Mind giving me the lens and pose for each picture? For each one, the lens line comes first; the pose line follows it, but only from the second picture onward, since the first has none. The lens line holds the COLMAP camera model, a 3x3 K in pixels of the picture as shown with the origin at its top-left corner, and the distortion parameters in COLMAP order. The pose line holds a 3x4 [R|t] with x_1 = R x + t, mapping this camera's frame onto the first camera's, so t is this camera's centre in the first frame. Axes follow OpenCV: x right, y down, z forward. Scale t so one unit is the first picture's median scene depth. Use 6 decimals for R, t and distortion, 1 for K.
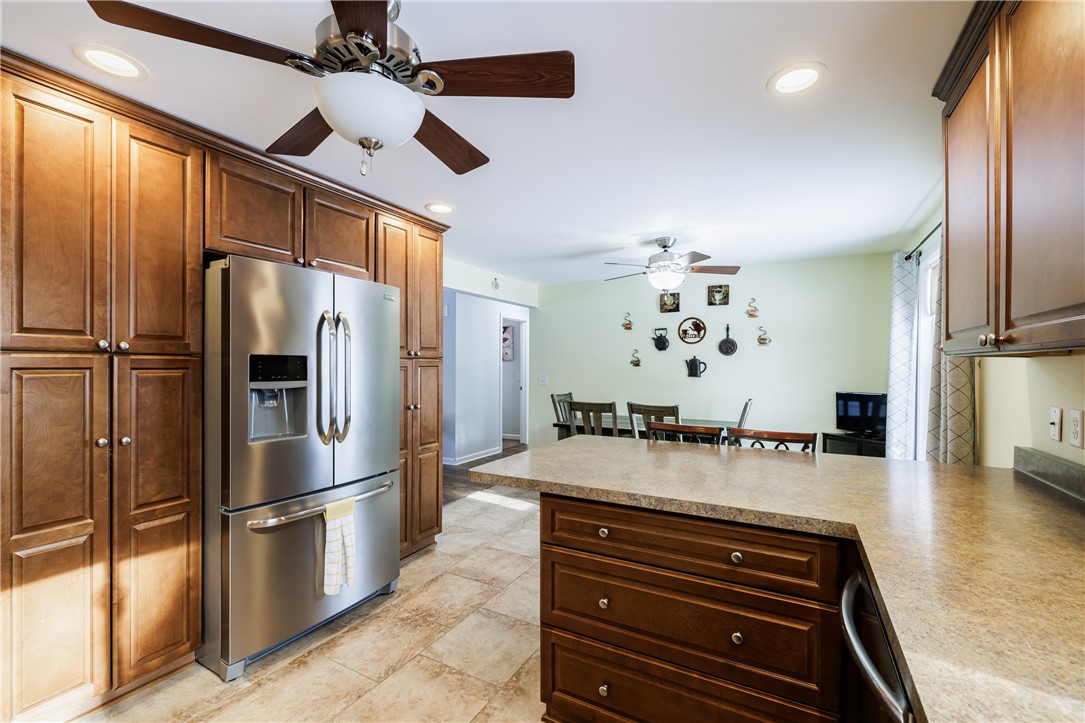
lens RADIAL K [[455.3, 0, 541.7], [0, 455.3, 363.2], [0, 0, 1]] dist [-0.002183, -0.000381]
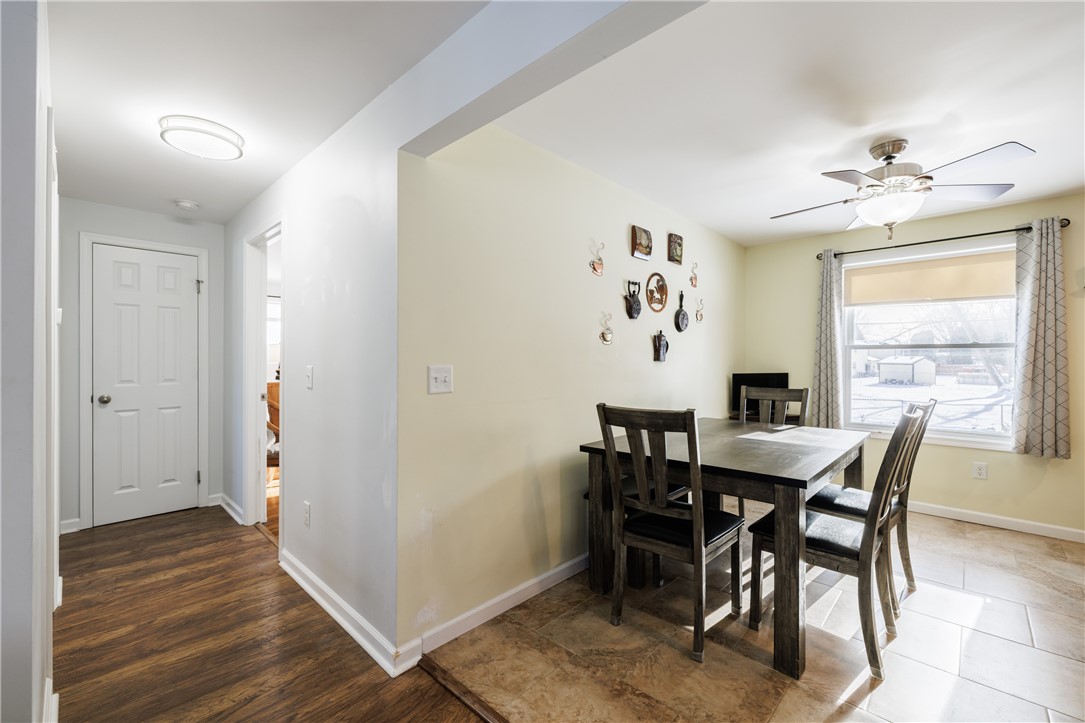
lens RADIAL K [[455.3, 0, 540.1], [0, 455.3, 361.3], [0, 0, 1]] dist [-0.002183, -0.000381]
pose [[0.257686, -0.009718, 0.966180, -0.381906], [-0.007445, 0.999900, 0.012042, 0.024448], [-0.966200, -0.010296, 0.257588, 1.026653]]
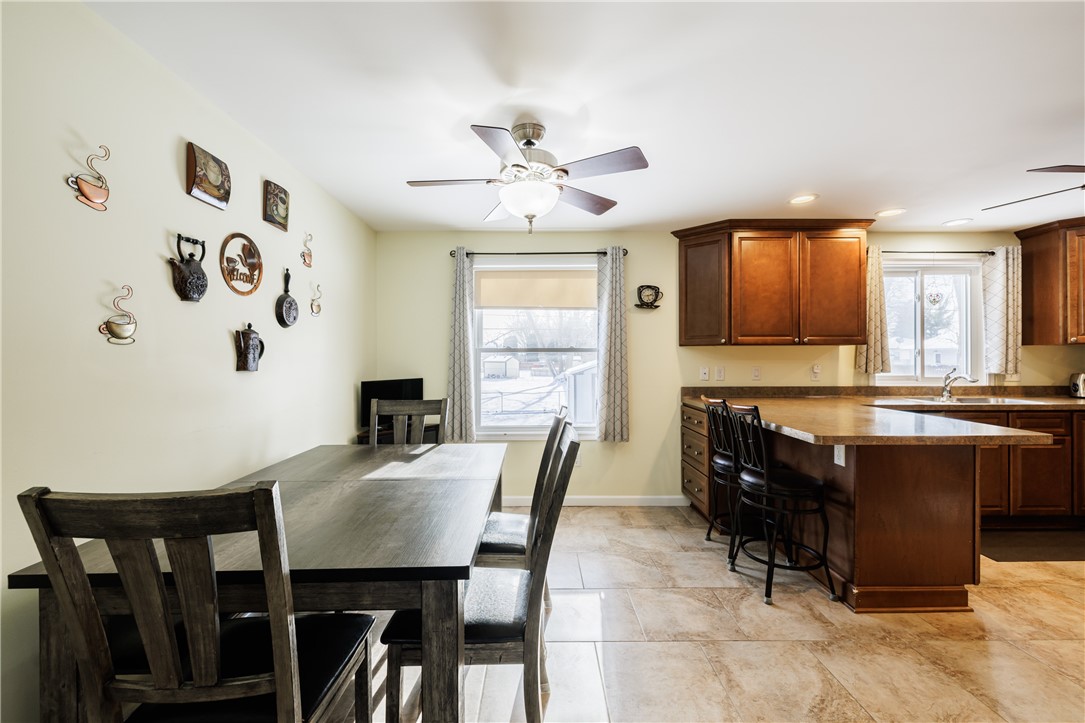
lens RADIAL K [[455.3, 0, 541.4], [0, 455.3, 353.4], [0, 0, 1]] dist [-0.002183, -0.000381]
pose [[-0.486806, 0.005844, 0.873490, -0.194938], [-0.003878, 0.999953, -0.008852, 0.016740], [-0.873501, -0.007697, -0.486761, 0.994197]]
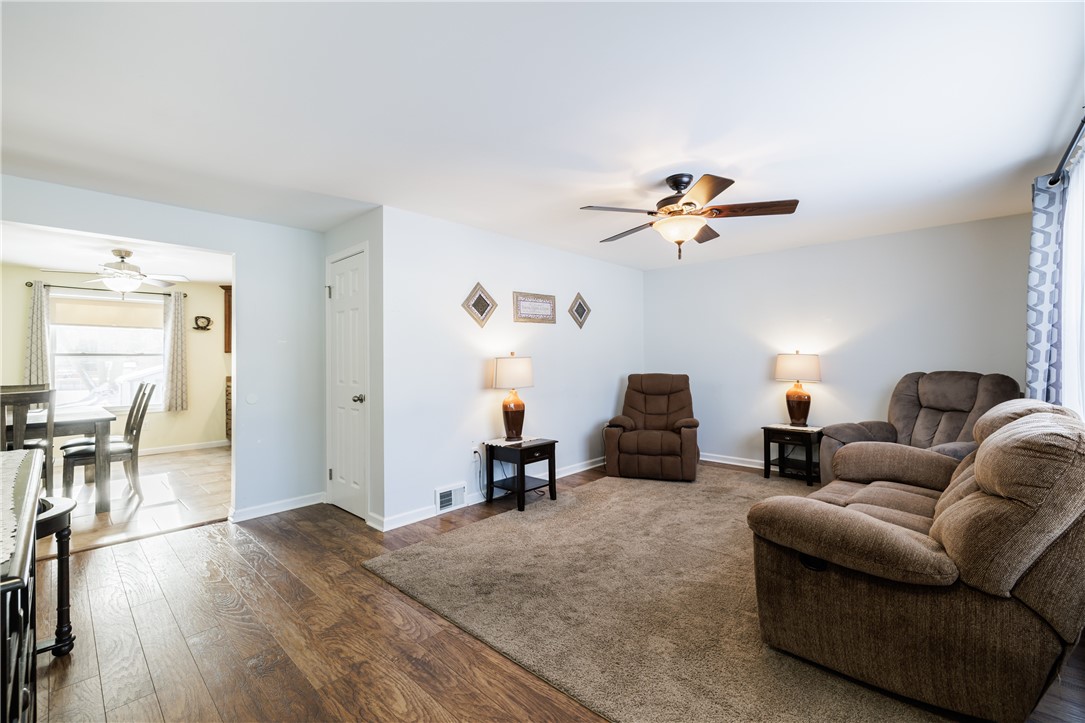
lens RADIAL K [[455.3, 0, 542.4], [0, 455.3, 354.2], [0, 0, 1]] dist [-0.002183, -0.000381]
pose [[-0.970032, 0.010106, 0.242768, -0.905924], [0.006032, 0.999828, -0.017517, 0.031223], [-0.242904, -0.015528, -0.969926, 1.512349]]
